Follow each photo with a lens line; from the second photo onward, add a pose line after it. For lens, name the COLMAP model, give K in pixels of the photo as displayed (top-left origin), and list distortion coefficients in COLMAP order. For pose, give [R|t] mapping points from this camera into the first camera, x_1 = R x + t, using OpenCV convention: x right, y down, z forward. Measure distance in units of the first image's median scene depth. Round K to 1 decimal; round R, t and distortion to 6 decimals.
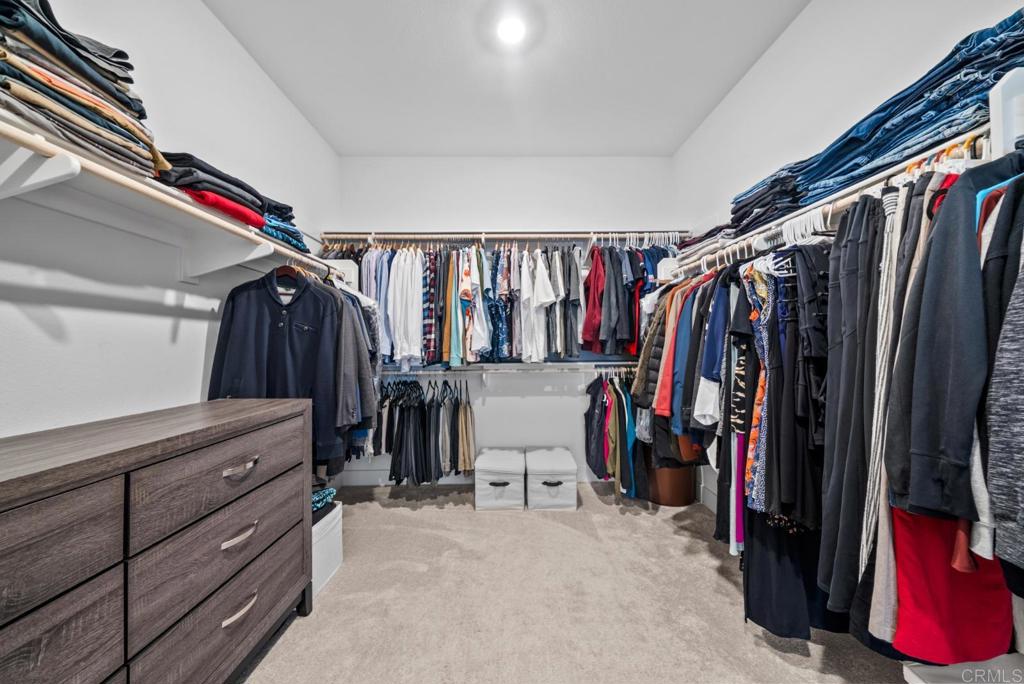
lens RADIAL K [[351.2, 0, 512.5], [0, 351.2, 344.9], [0, 0, 1]] dist [-0.004849, 0.000084]
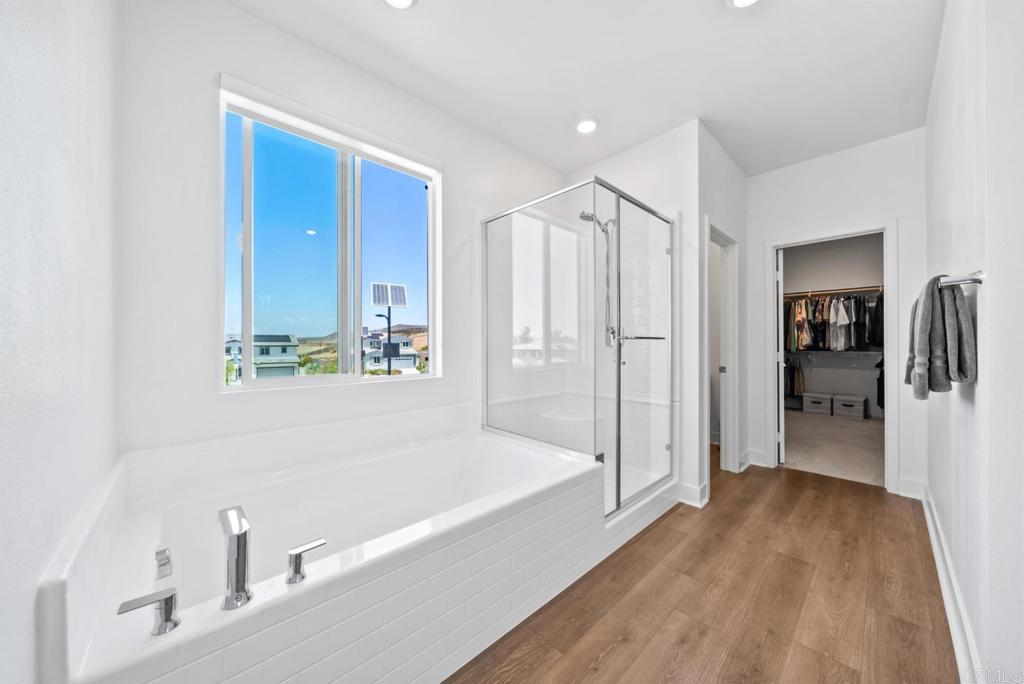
lens RADIAL K [[351.2, 0, 512.9], [0, 351.2, 342.2], [0, 0, 1]] dist [-0.004849, 0.000084]
pose [[0.669195, 0.009432, -0.743027, 0.329678], [-0.004877, 0.999954, 0.008301, -0.012658], [0.743071, -0.001932, 0.669209, -2.009800]]
